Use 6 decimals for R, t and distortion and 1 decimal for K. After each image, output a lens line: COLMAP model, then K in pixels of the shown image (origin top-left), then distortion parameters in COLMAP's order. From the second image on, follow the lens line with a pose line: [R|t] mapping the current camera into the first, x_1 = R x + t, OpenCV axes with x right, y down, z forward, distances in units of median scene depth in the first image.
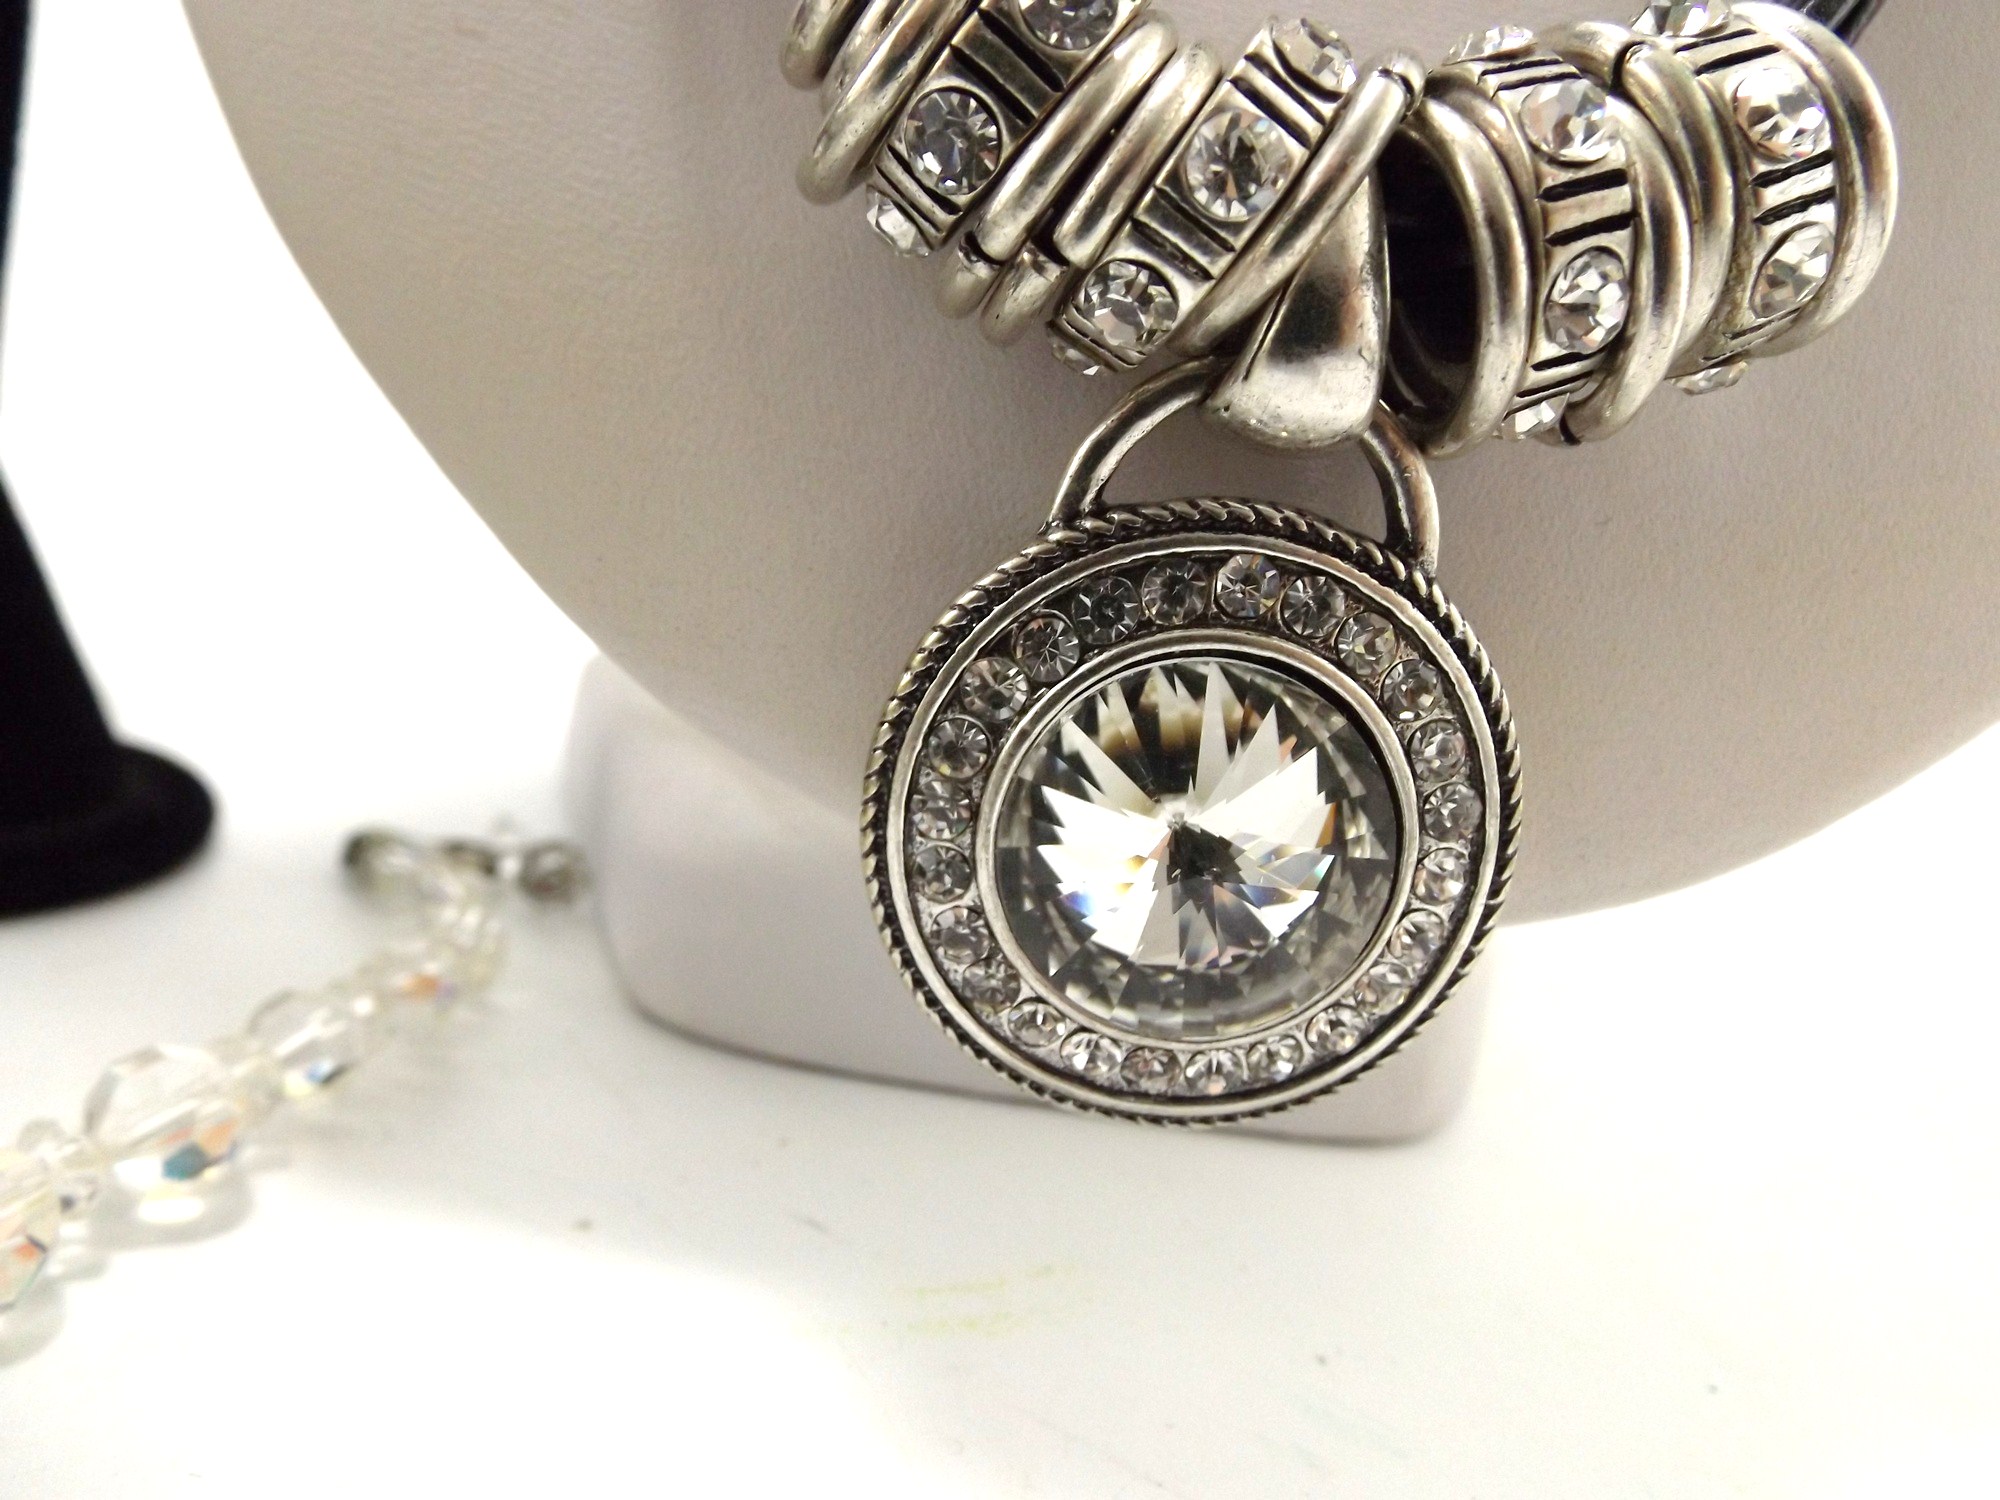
lens RADIAL K [[1451.2, 0, 998.9], [0, 1451.2, 747.8], [0, 0, 1]] dist [0.023435, -0.022662]
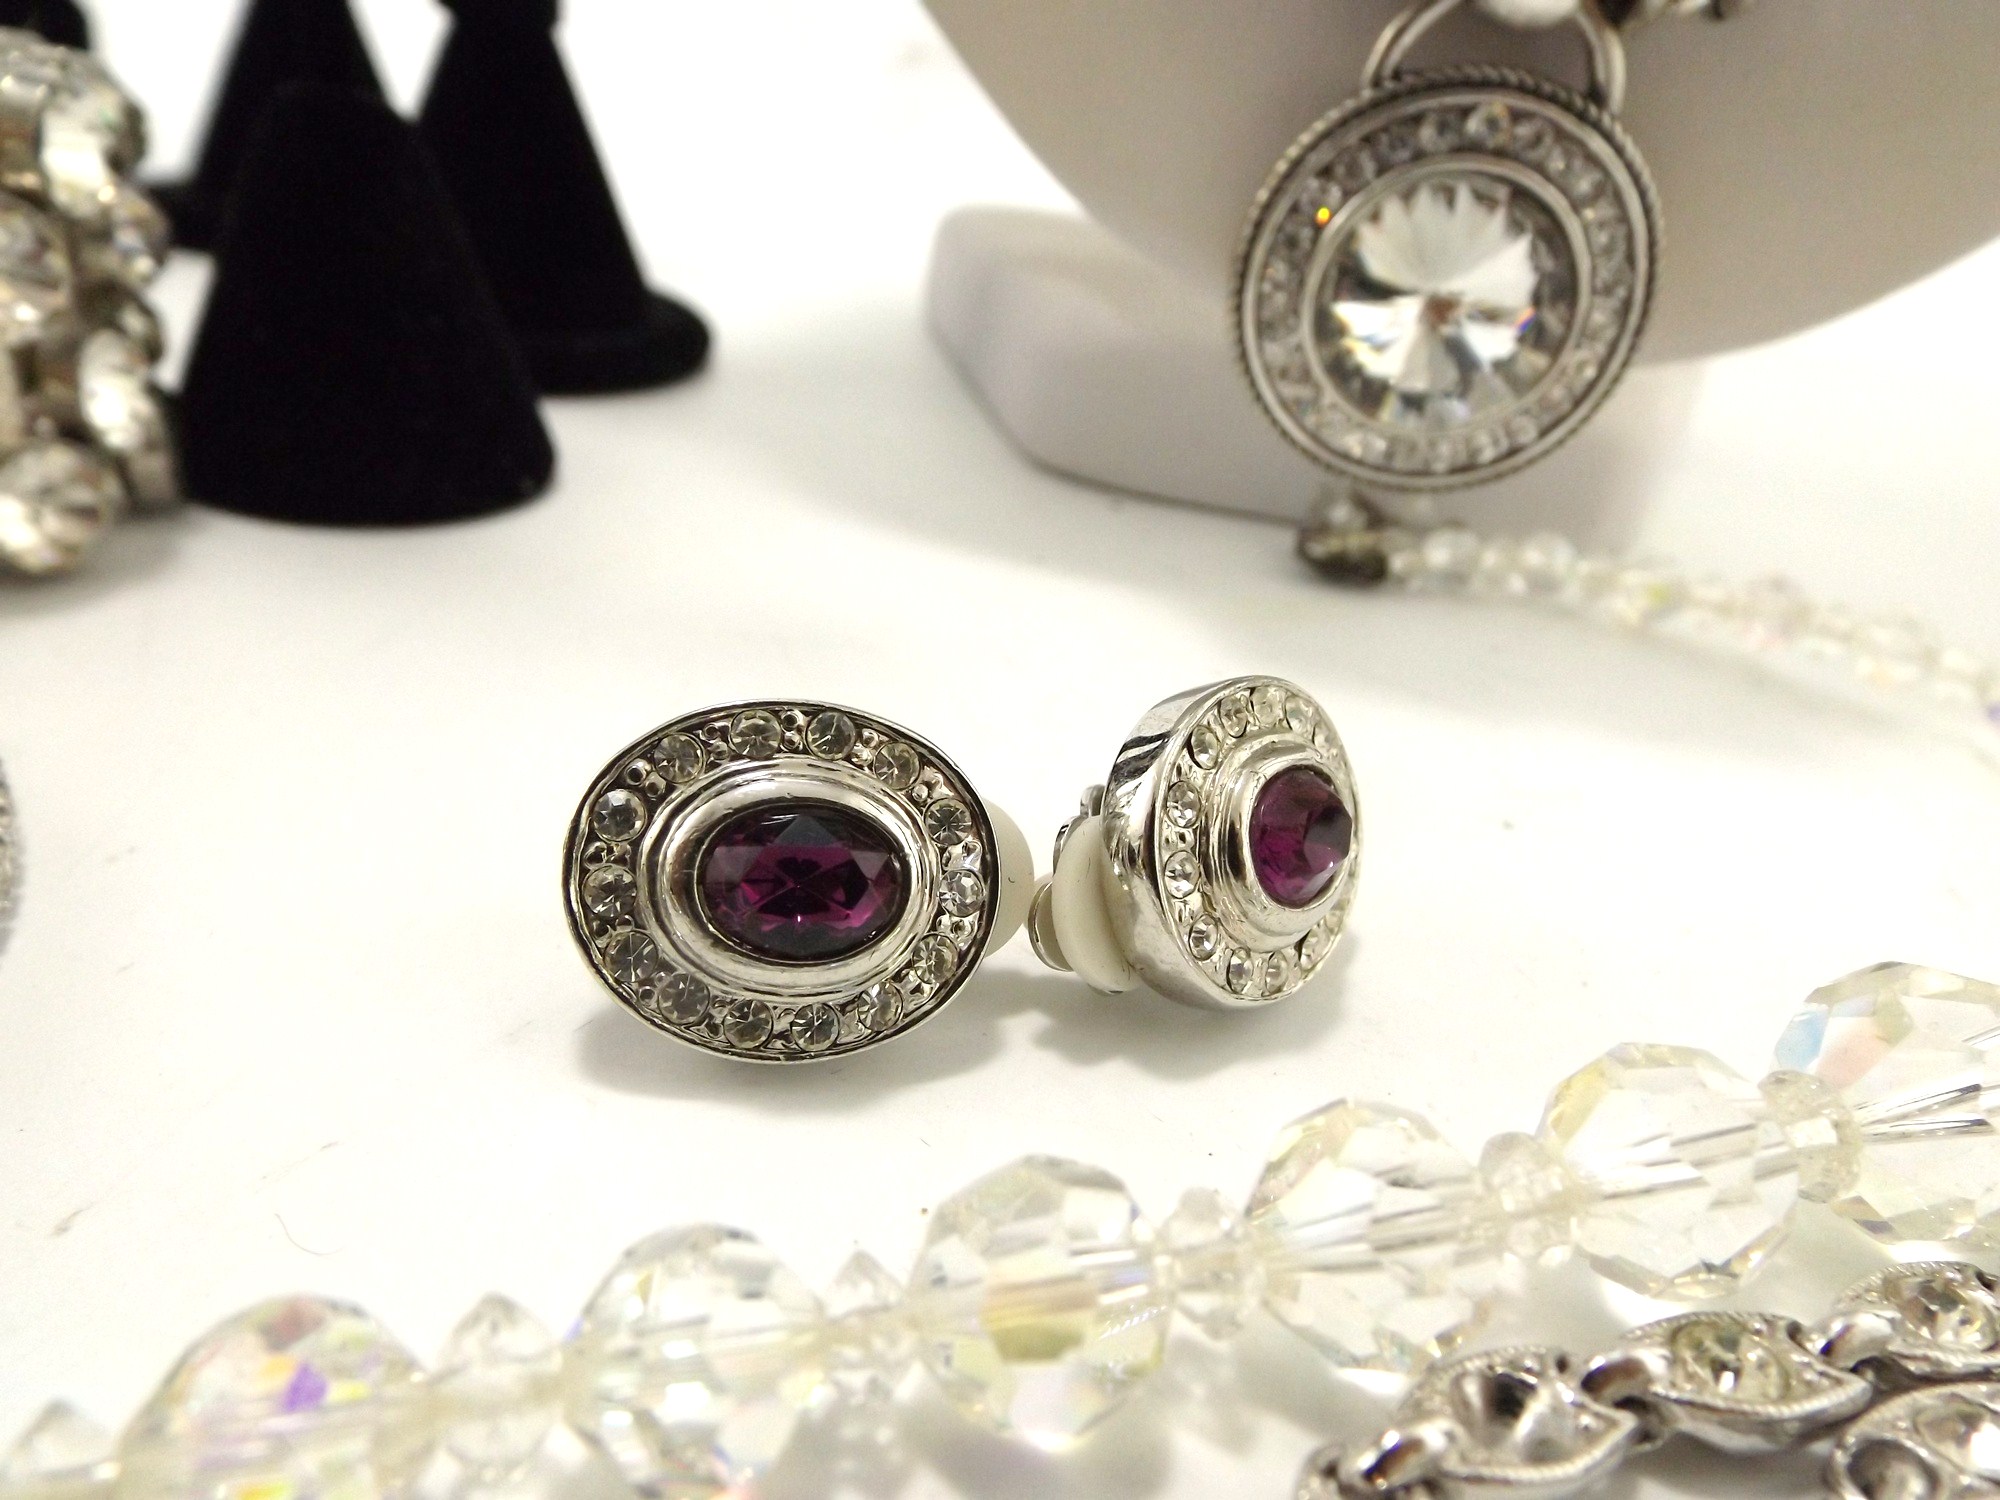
lens RADIAL K [[1451.2, 0, 1001.5], [0, 1451.2, 748.8], [0, 0, 1]] dist [0.023435, -0.022662]
pose [[0.988801, 0.038307, -0.144237, -0.094794], [-0.002099, 0.969970, 0.243217, 0.155347], [0.149223, -0.240191, 0.959188, -0.733232]]
